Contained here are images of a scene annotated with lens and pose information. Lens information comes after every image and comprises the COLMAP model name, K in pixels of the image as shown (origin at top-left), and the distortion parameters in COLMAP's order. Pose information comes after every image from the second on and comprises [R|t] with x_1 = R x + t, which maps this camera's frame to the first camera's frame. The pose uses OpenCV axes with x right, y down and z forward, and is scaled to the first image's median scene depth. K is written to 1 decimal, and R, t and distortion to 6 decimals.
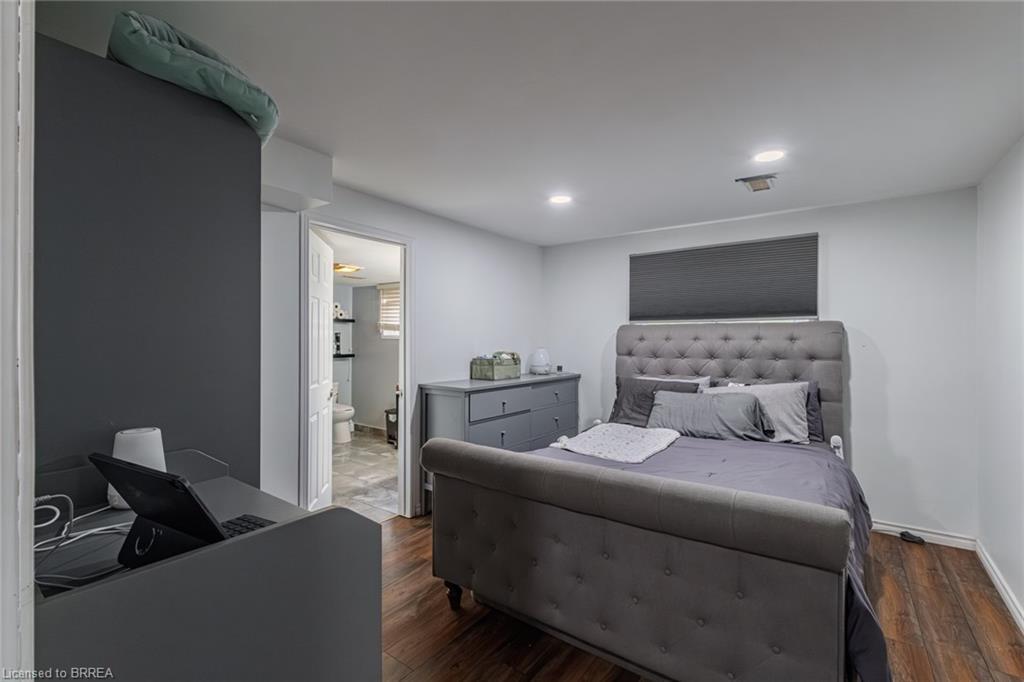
lens RADIAL K [[447.9, 0, 515.8], [0, 447.9, 341.9], [0, 0, 1]] dist [-0.005219, -0.000131]
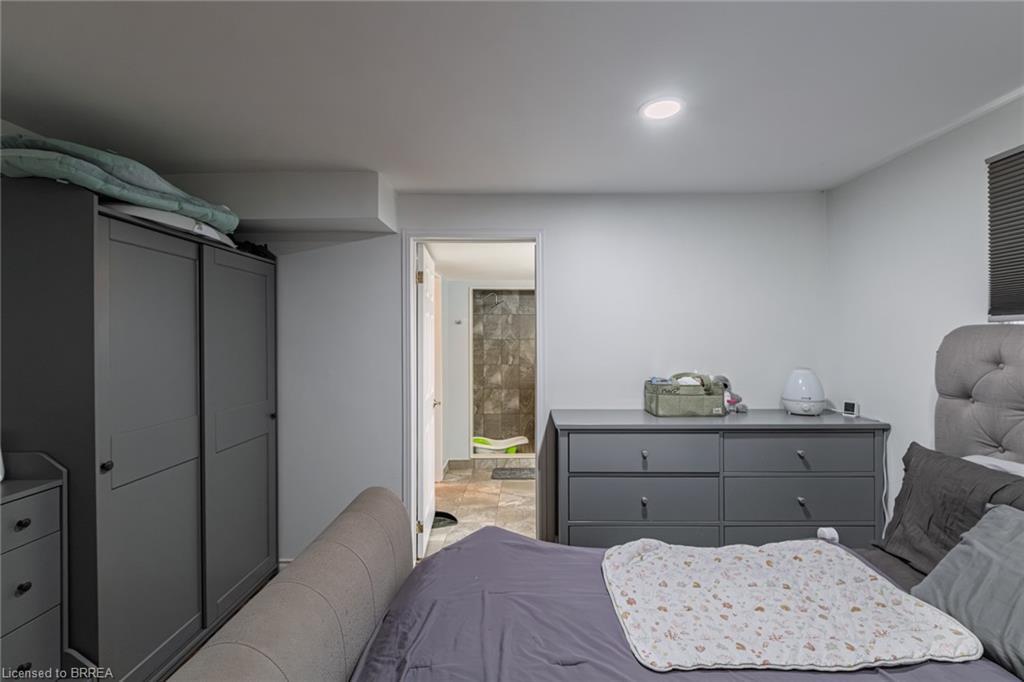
lens RADIAL K [[447.9, 0, 512.7], [0, 447.9, 339.0], [0, 0, 1]] dist [-0.005219, -0.000131]
pose [[0.583503, -0.004733, -0.812098, 0.350904], [0.001618, 0.999988, -0.004666, -0.025301], [0.812110, 0.001408, 0.583503, 0.416757]]
